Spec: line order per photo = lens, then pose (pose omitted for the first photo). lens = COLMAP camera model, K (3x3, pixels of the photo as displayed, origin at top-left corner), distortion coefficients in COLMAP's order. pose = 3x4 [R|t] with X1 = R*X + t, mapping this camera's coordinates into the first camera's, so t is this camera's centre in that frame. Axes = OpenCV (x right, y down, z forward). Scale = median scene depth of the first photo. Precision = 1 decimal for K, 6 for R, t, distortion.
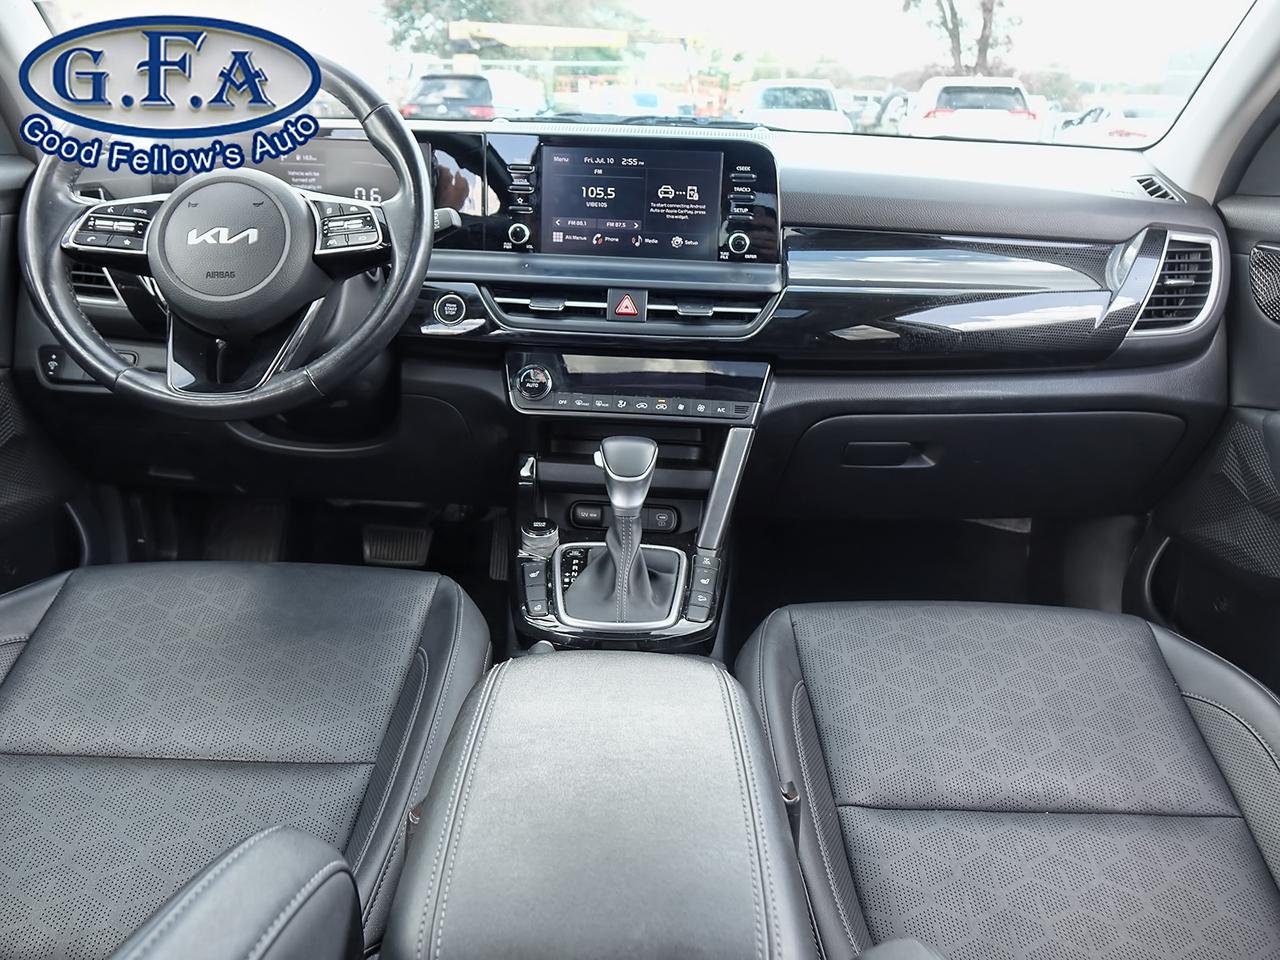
lens RADIAL K [[962.4, 0, 640.0], [0, 962.4, 480.0], [0, 0, 1]] dist [0.000560, -0.010947]
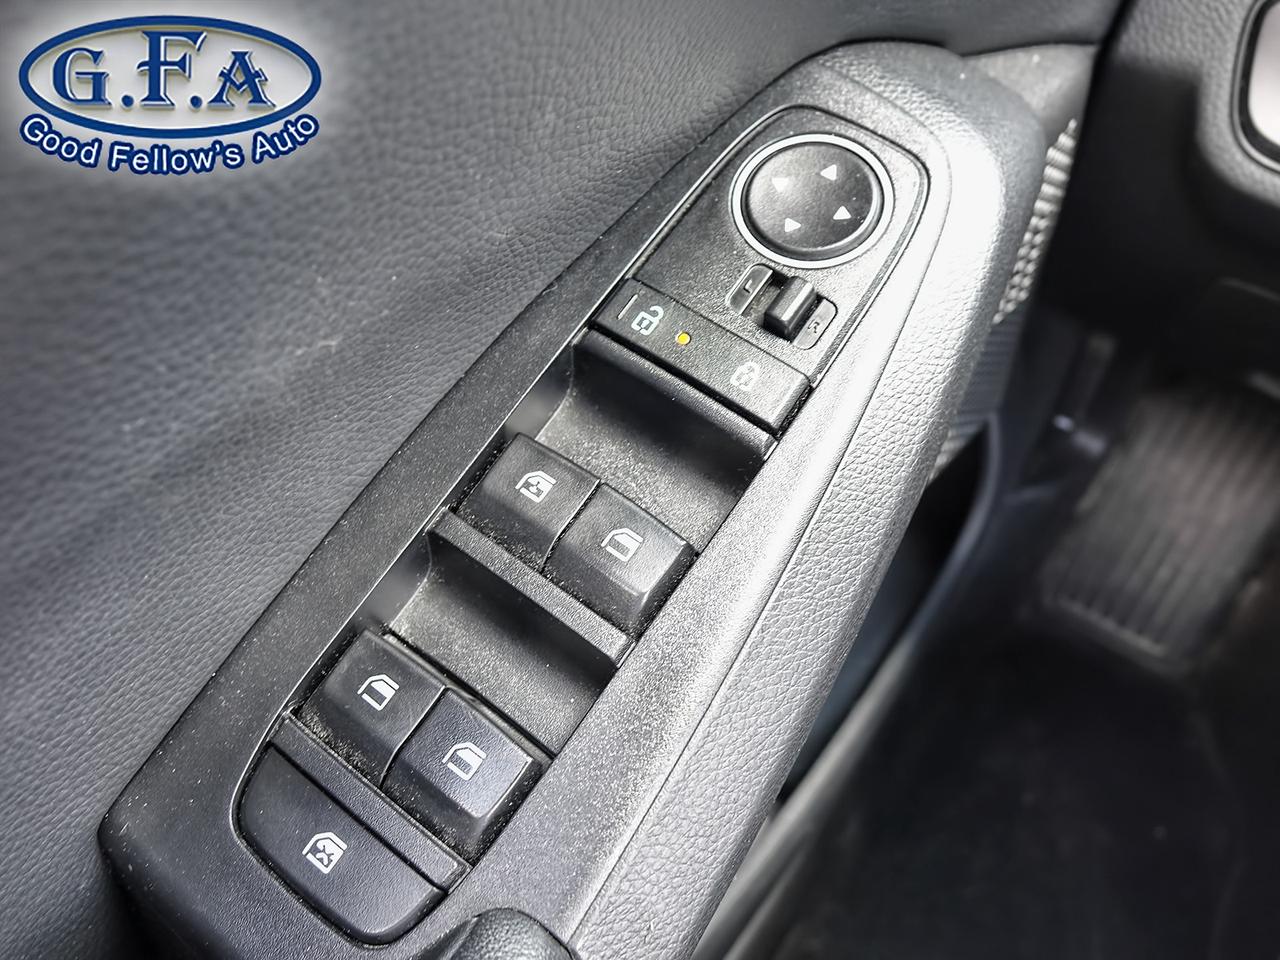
lens RADIAL K [[962.4, 0, 640.0], [0, 962.4, 480.0], [0, 0, 1]] dist [0.000560, -0.010947]
pose [[0.803081, 0.415728, -0.426886, -0.626898], [-0.168641, 0.845690, 0.506329, -0.134867], [0.571508, -0.334633, 0.749266, 0.736148]]
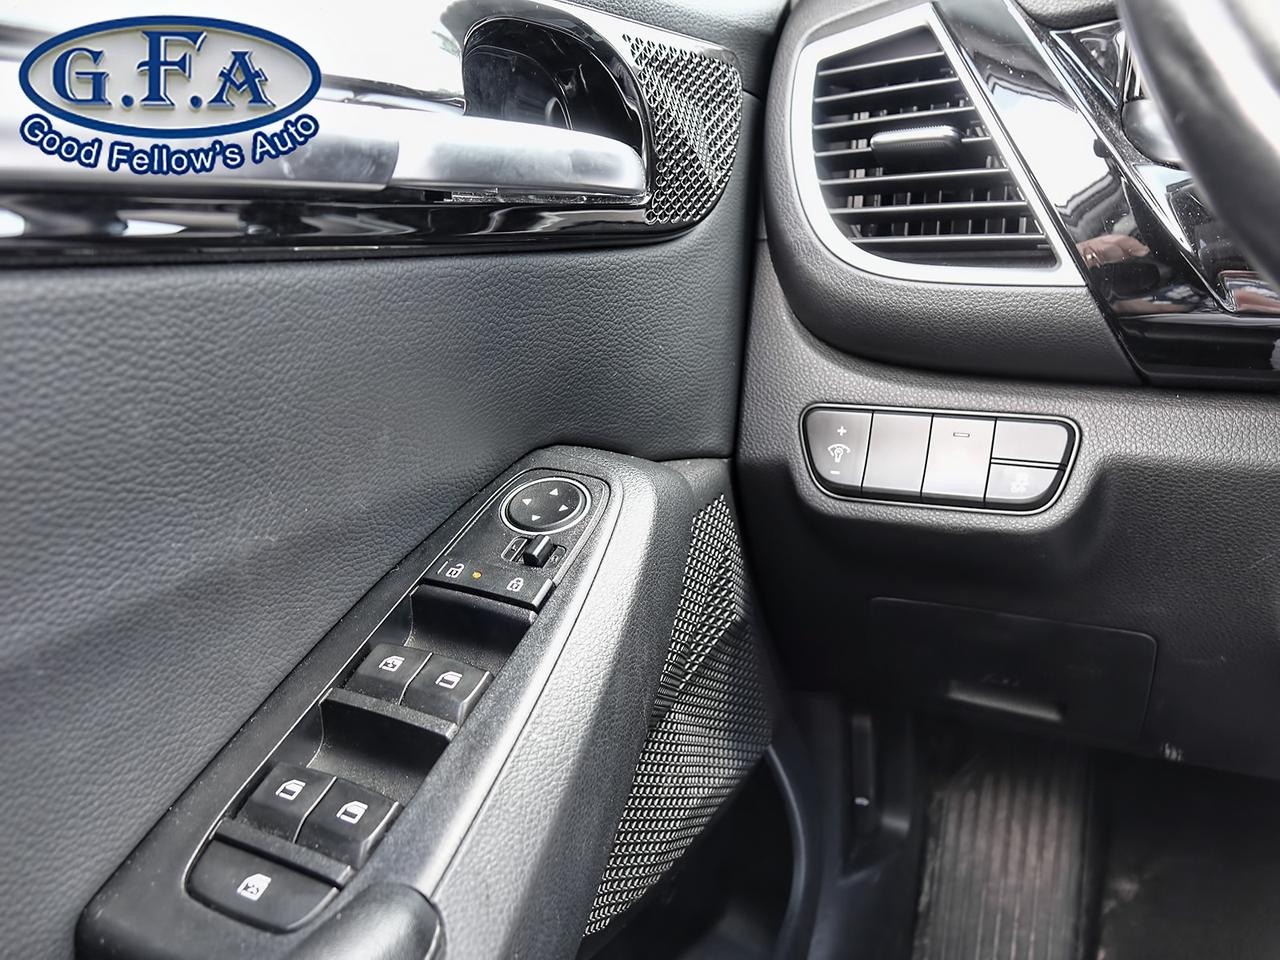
lens RADIAL K [[949.5, 0, 620.3], [0, 949.5, 507.6], [0, 0, 1]] dist [0.005597, 0.004744]
pose [[0.894462, 0.023049, -0.446550, -0.539118], [-0.046962, 0.997990, -0.042556, -0.079498], [0.444671, 0.059036, 0.893746, 0.641175]]
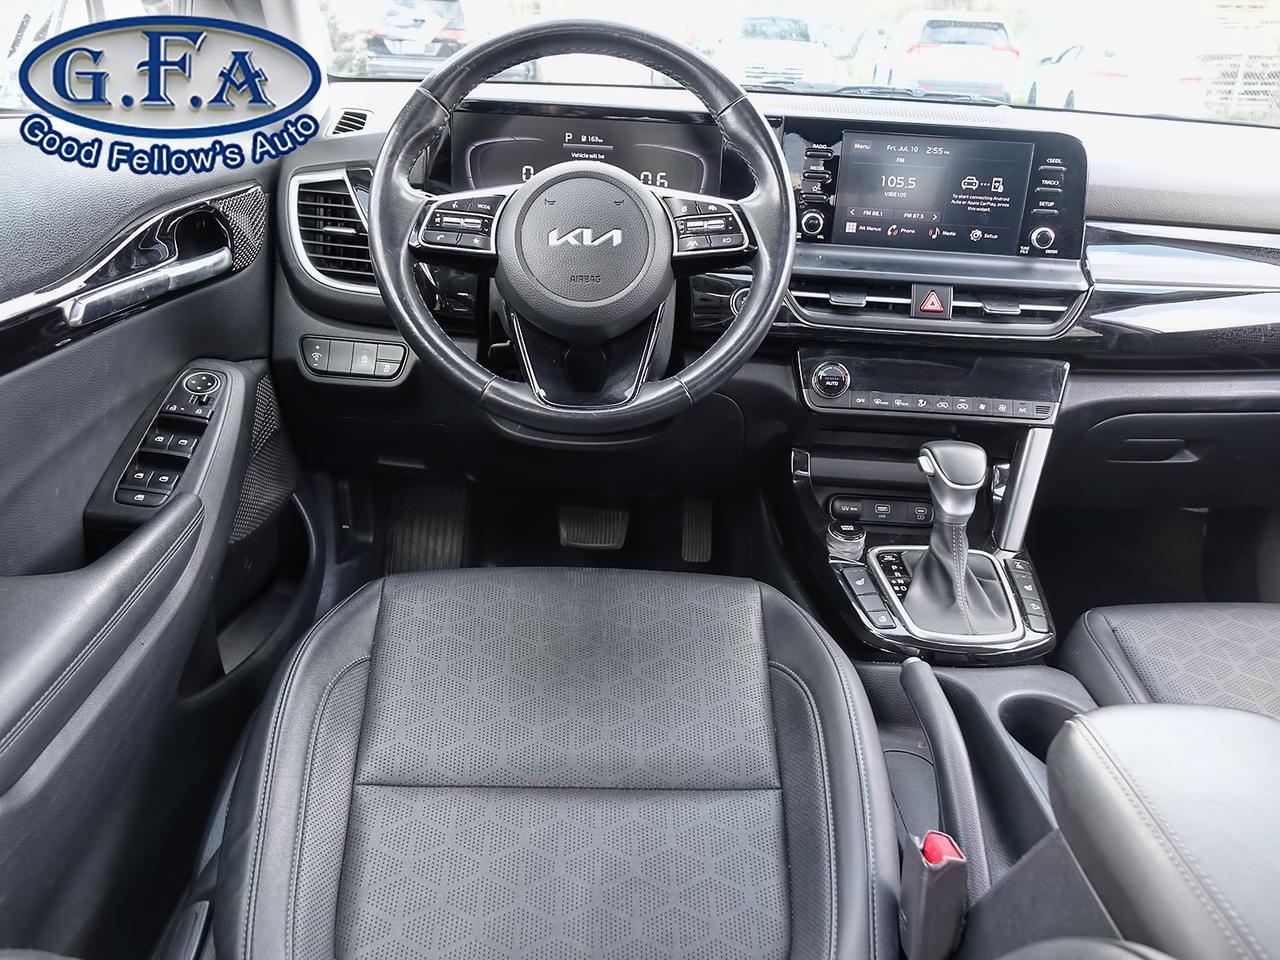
lens RADIAL K [[962.4, 0, 640.0], [0, 962.4, 480.0], [0, 0, 1]] dist [0.000560, -0.010947]
pose [[0.998864, 0.000966, 0.047640, -0.352027], [-0.004186, 0.997708, 0.067530, -0.065869], [-0.047466, -0.067653, 0.996579, 0.032163]]
